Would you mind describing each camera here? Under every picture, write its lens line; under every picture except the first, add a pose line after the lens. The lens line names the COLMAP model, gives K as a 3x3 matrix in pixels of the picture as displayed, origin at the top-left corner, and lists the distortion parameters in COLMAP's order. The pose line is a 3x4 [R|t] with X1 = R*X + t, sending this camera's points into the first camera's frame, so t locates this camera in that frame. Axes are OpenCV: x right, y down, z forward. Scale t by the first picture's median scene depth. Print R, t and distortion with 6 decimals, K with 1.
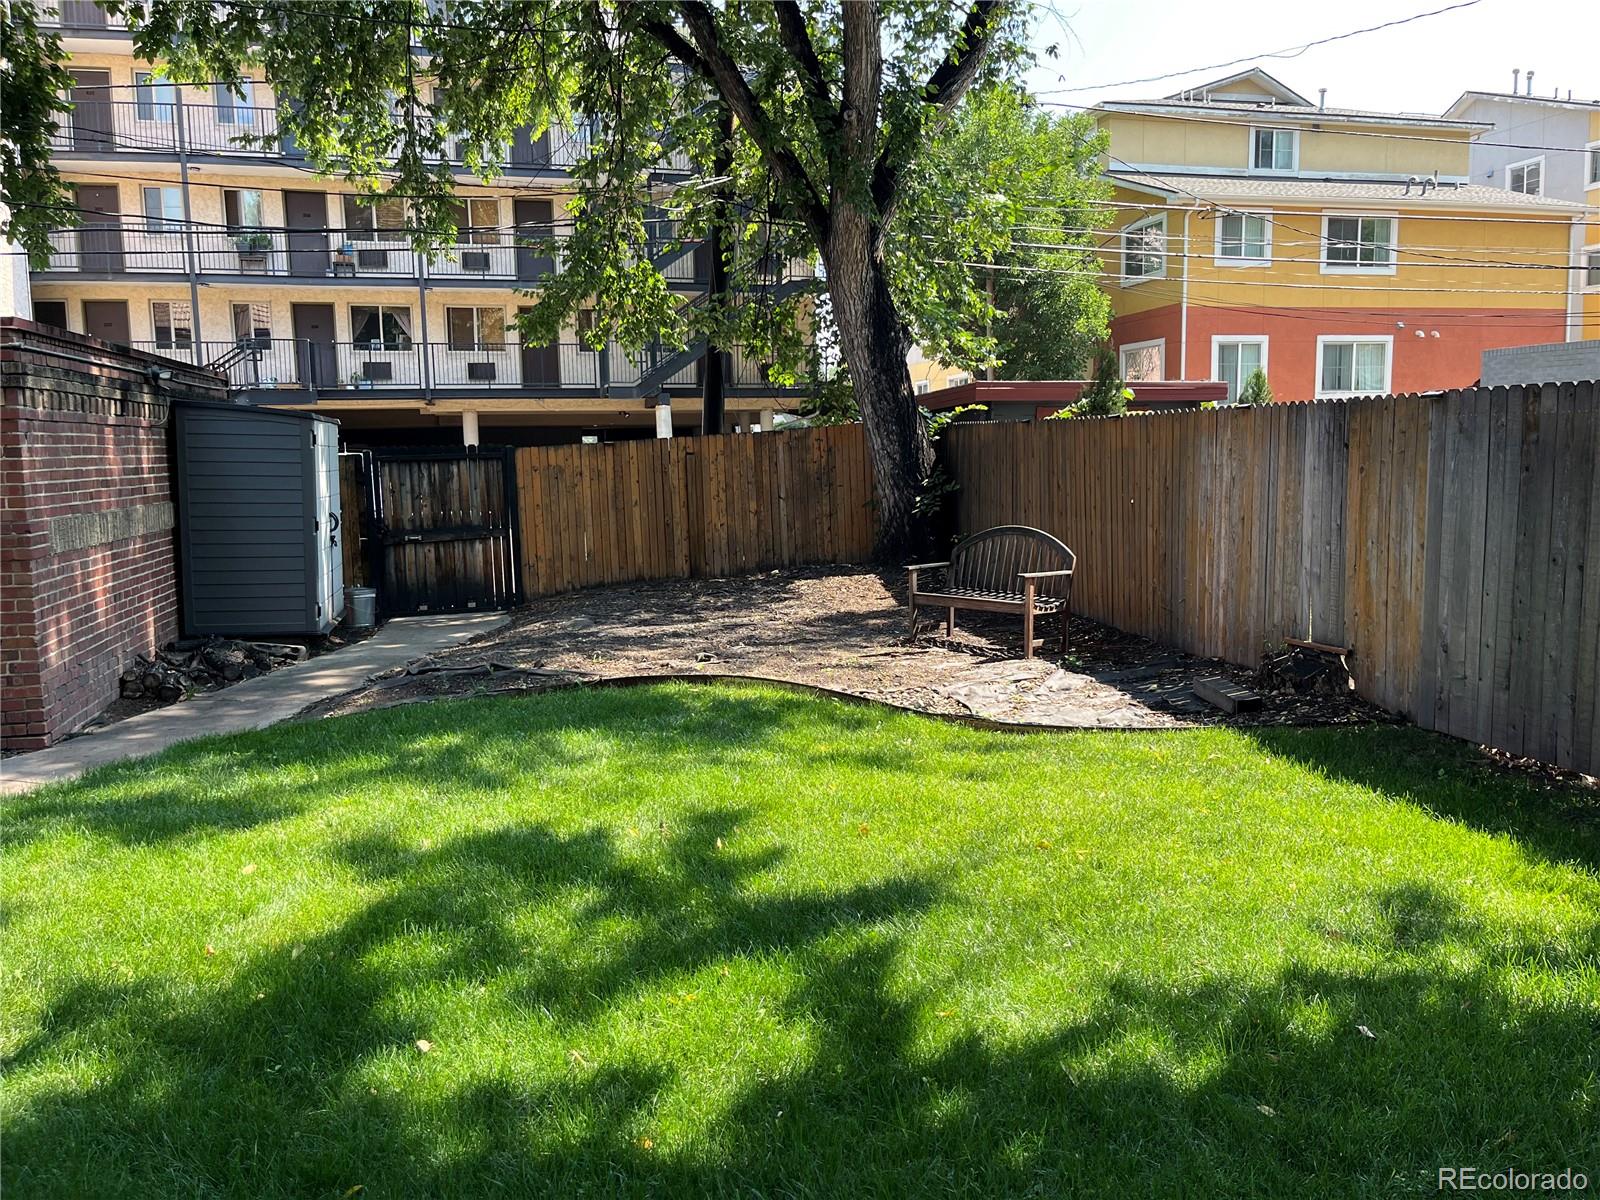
lens RADIAL K [[1247.9, 0, 794.9], [0, 1247.9, 592.7], [0, 0, 1]] dist [0.083139, -0.095656]
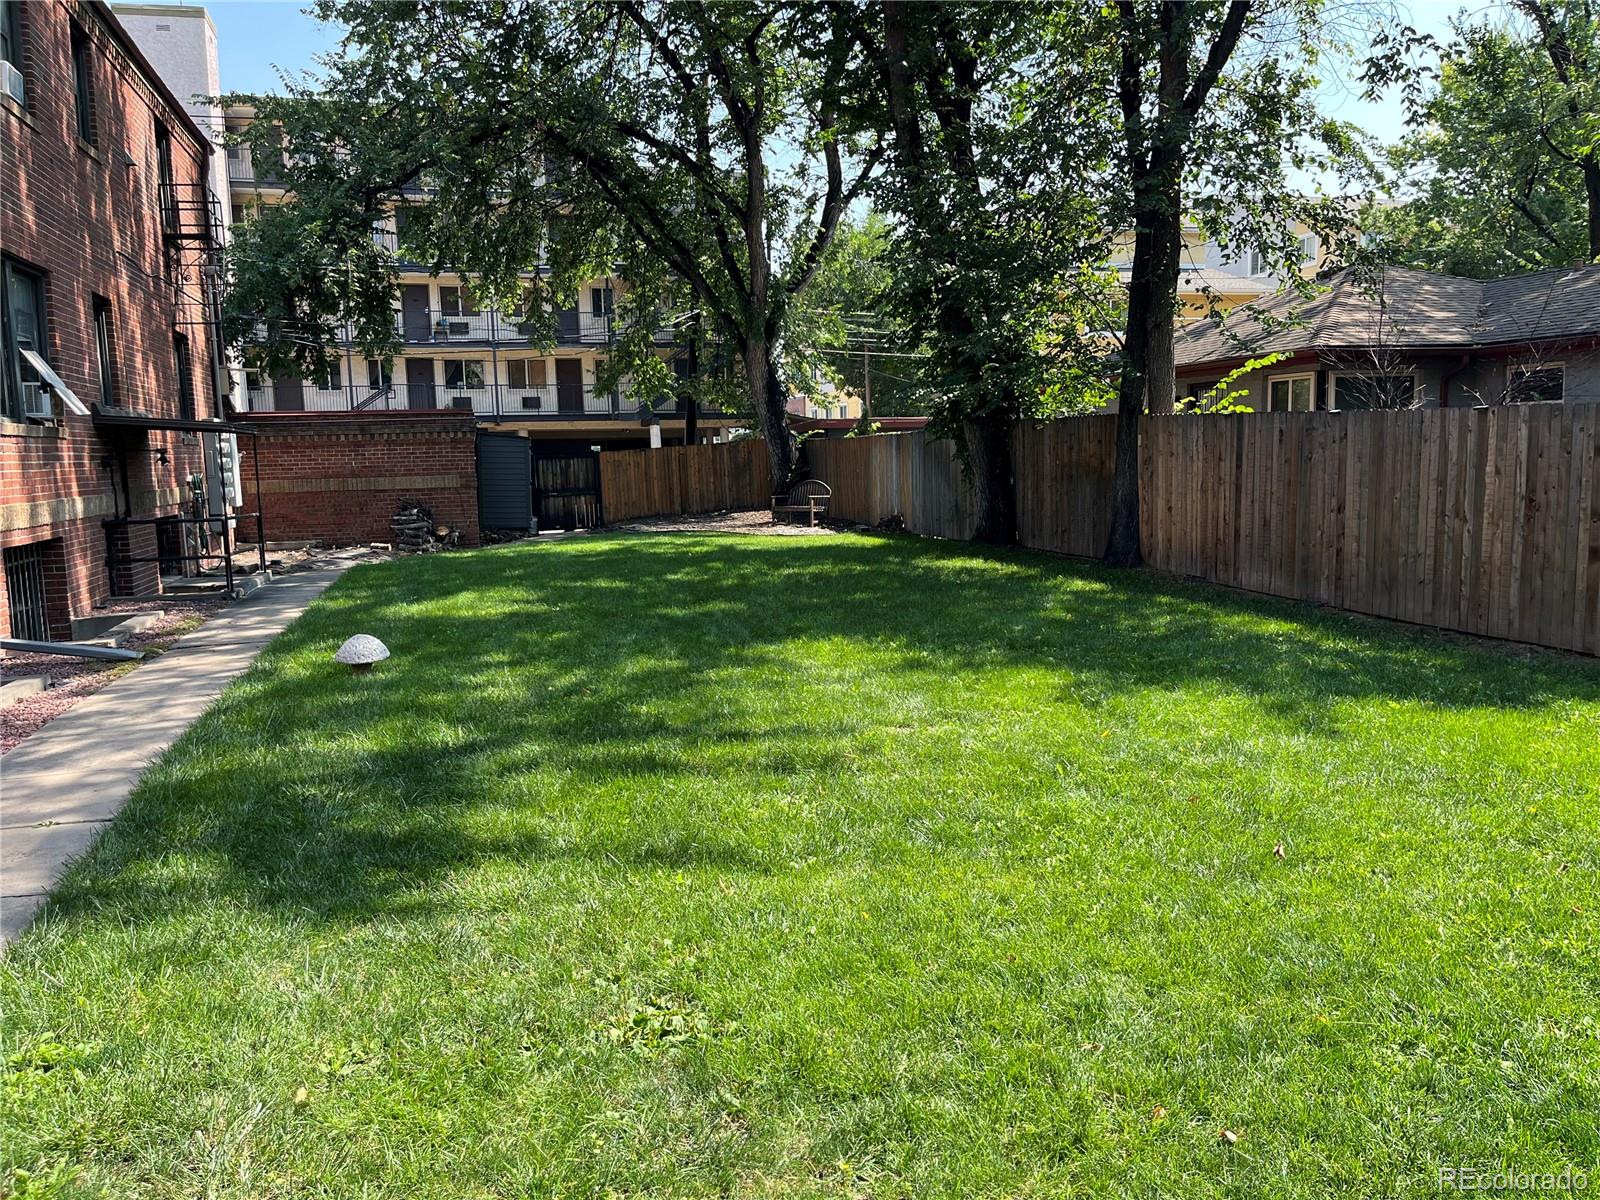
lens RADIAL K [[1247.9, 0, 805.0], [0, 1247.9, 611.1], [0, 0, 1]] dist [0.083139, -0.095656]
pose [[0.999437, -0.010671, 0.031813, 0.024985], [0.010408, 0.999910, 0.008417, 0.062927], [-0.031900, -0.008082, 0.999458, -0.509339]]
